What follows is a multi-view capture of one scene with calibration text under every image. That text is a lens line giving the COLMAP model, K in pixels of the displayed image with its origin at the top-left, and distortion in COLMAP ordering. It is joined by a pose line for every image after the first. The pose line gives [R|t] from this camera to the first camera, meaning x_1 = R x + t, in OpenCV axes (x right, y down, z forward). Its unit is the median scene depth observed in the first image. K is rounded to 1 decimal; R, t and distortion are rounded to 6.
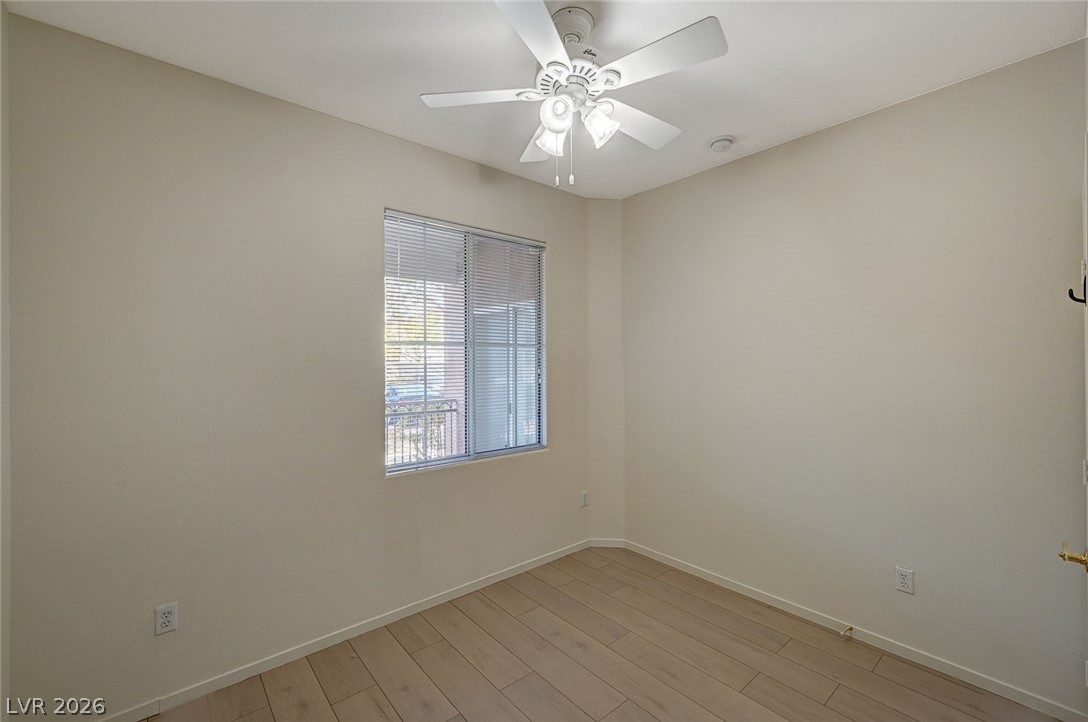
lens RADIAL K [[452.4, 0, 542.1], [0, 452.4, 362.9], [0, 0, 1]] dist [-0.000521, -0.000028]
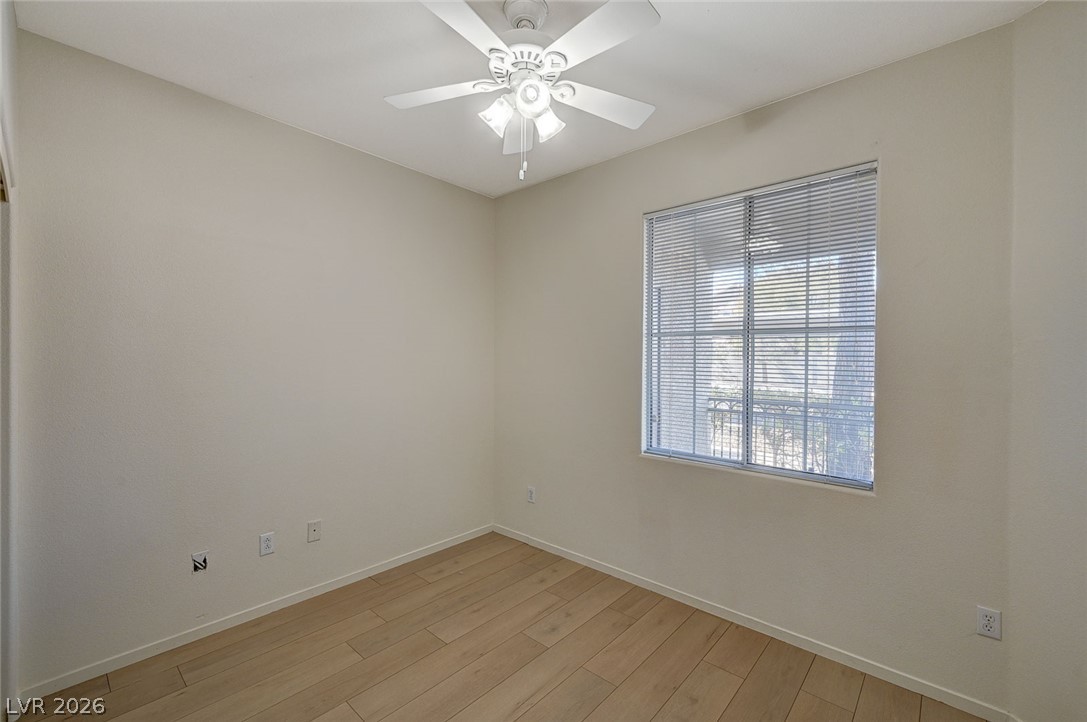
lens RADIAL K [[452.0, 0, 542.0], [0, 452.0, 358.1], [0, 0, 1]] dist [-0.000521, -0.000028]
pose [[0.135024, 0.013070, -0.990756, 0.615364], [0.000747, 0.999911, 0.013293, -0.004618], [0.990842, -0.002535, 0.135003, 0.510393]]
